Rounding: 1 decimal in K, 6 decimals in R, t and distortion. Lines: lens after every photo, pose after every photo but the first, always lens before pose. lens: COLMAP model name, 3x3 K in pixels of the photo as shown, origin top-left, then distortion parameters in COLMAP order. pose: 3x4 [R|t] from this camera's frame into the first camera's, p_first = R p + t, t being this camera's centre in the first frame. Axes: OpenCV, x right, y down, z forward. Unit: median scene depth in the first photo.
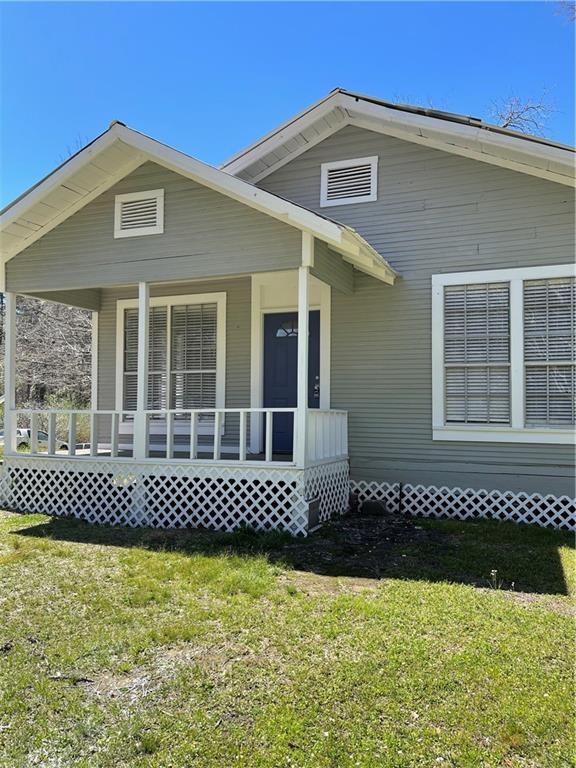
lens RADIAL K [[574.8, 0, 288.4], [0, 574.8, 384.7], [0, 0, 1]] dist [0.054171, -0.025013]
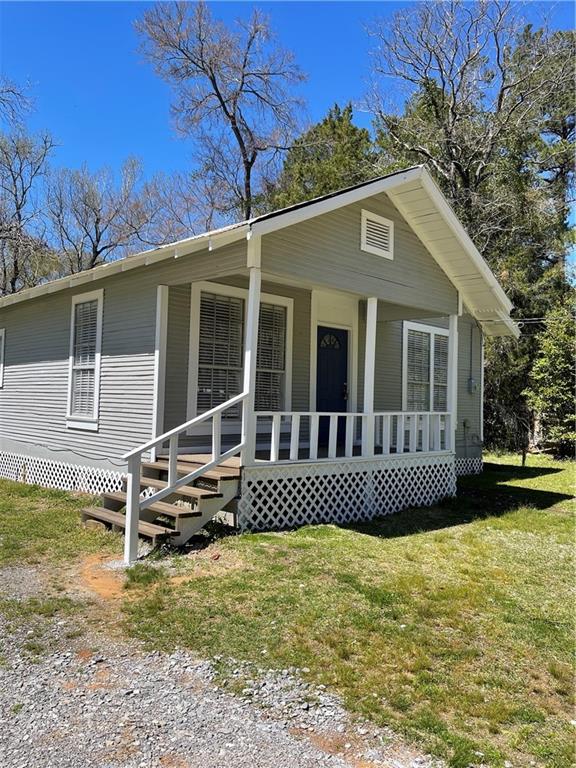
lens RADIAL K [[574.8, 0, 293.4], [0, 574.8, 382.0], [0, 0, 1]] dist [0.054171, -0.025013]
pose [[0.422453, 0.041936, 0.905414, -1.283986], [-0.063942, 0.997819, -0.016382, 0.012741], [-0.904127, -0.050973, 0.424213, 0.650245]]
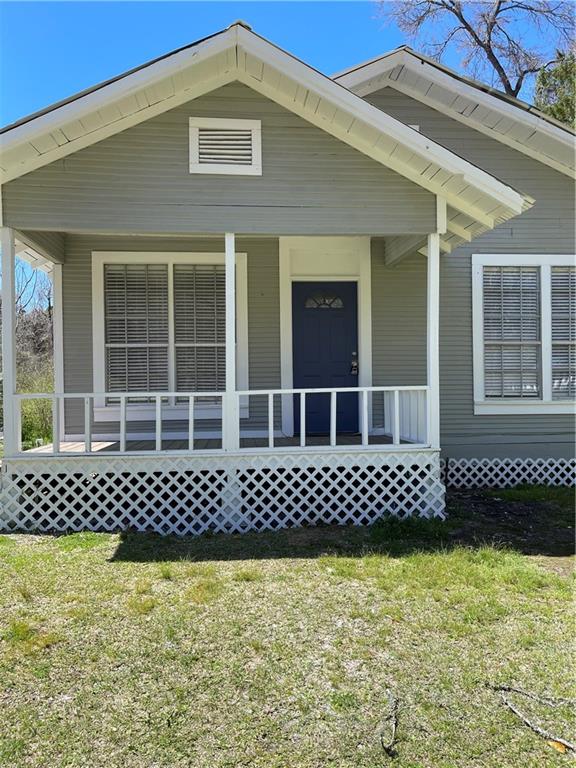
lens RADIAL K [[574.8, 0, 288.3], [0, 574.8, 382.9], [0, 0, 1]] dist [0.054171, -0.025013]
pose [[0.897399, -0.012082, 0.441055, -0.527335], [-0.004158, 0.999349, 0.035837, 0.002985], [-0.441201, -0.033994, 0.896764, 0.225878]]
